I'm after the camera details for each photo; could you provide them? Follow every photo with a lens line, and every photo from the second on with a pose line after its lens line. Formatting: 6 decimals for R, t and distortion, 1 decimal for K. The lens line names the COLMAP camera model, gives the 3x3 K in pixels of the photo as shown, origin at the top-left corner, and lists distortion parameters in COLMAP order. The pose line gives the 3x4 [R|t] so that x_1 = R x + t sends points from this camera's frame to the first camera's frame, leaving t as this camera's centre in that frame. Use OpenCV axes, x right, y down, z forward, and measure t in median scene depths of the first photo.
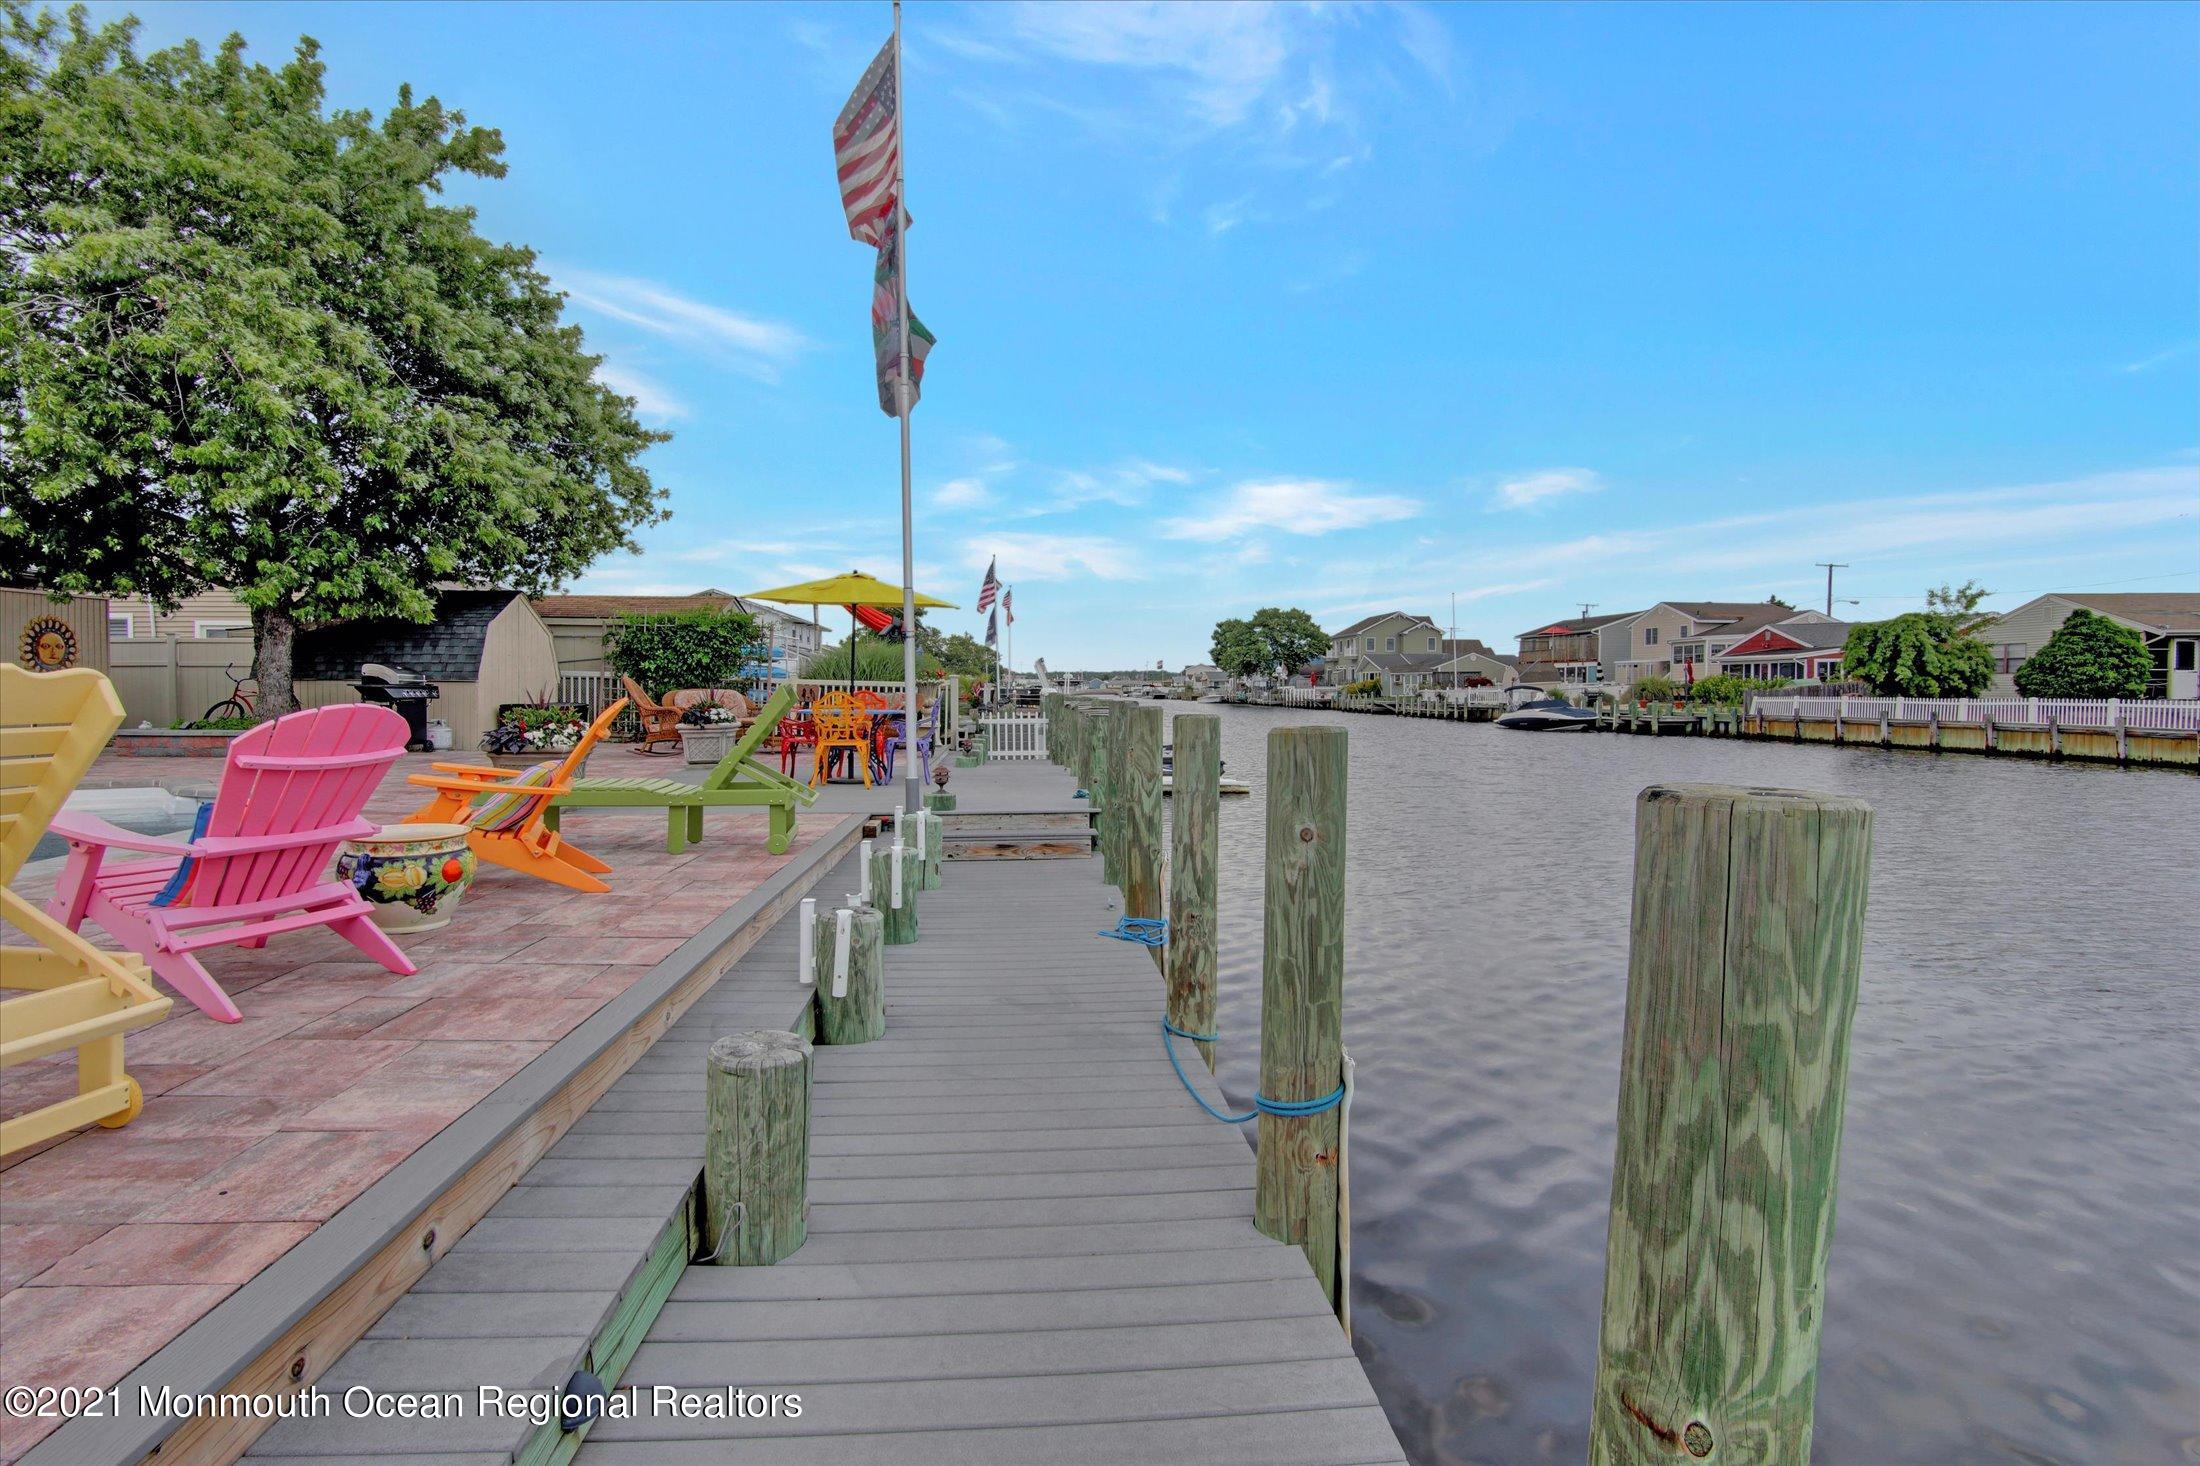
lens RADIAL K [[1059.8, 0, 1100.5], [0, 1059.8, 716.4], [0, 0, 1]] dist [-0.019537, 0.000469]
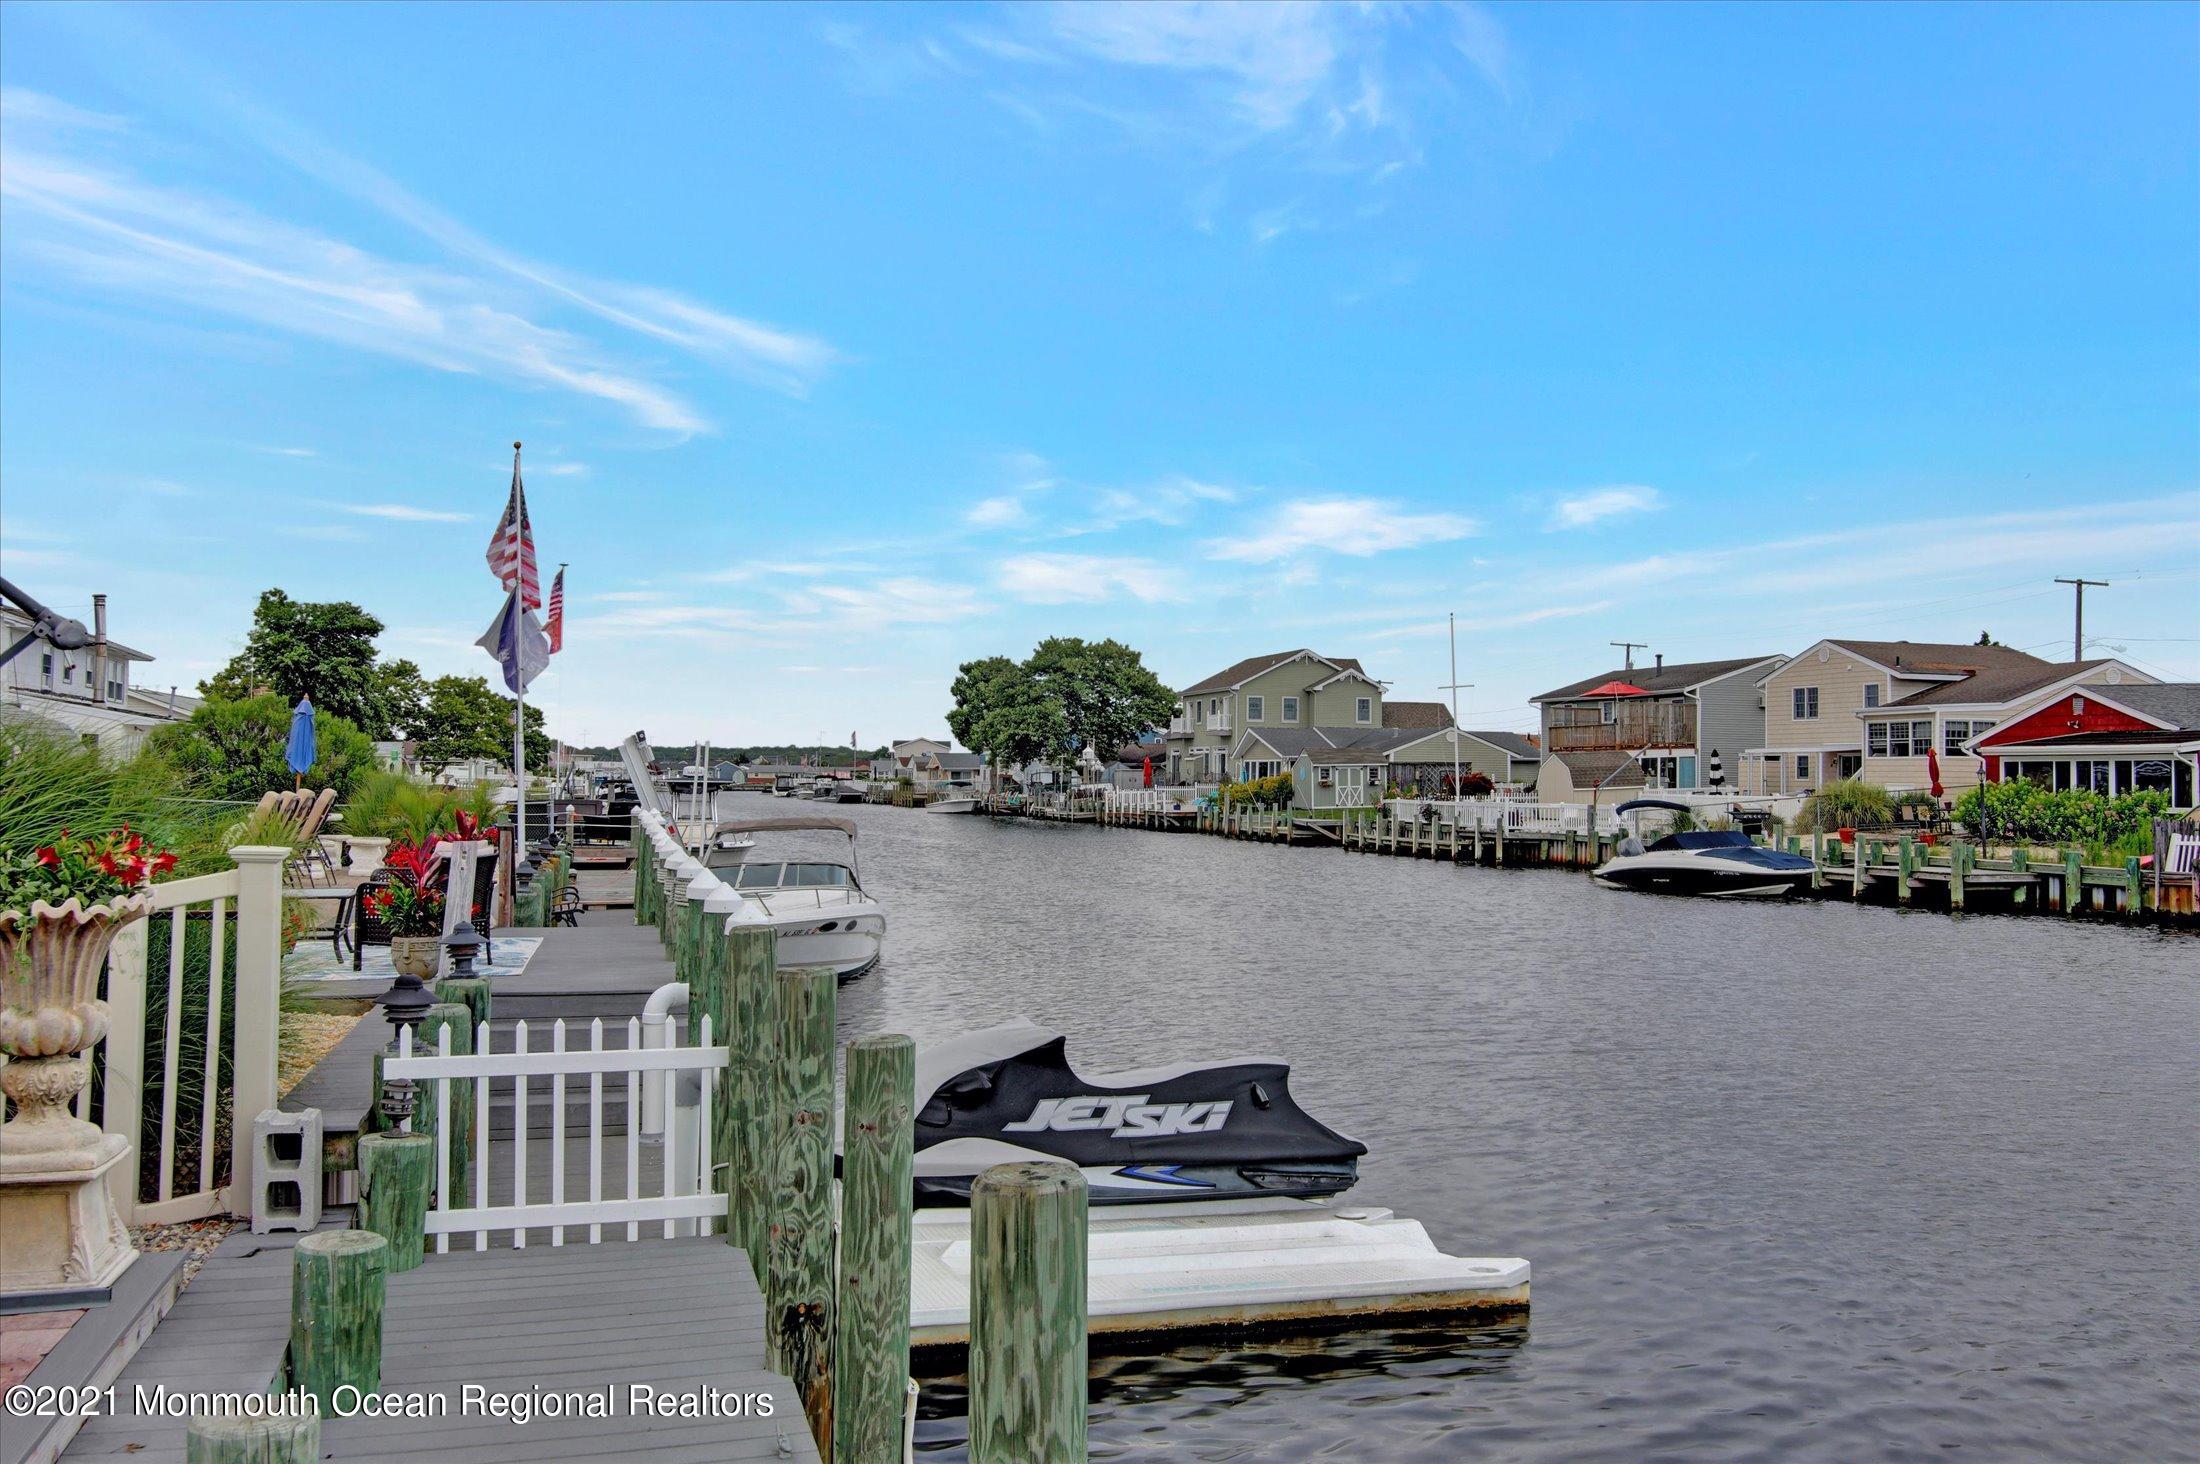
lens RADIAL K [[1835.5, 0, 1076.5], [0, 1835.5, 728.6], [0, 0, 1]] dist [0.066338, 0.001279]
pose [[0.982559, 0.014858, 0.185354, -0.083554], [-0.004923, 0.998532, -0.053945, -0.072069], [-0.185883, 0.052092, 0.981190, 1.029704]]
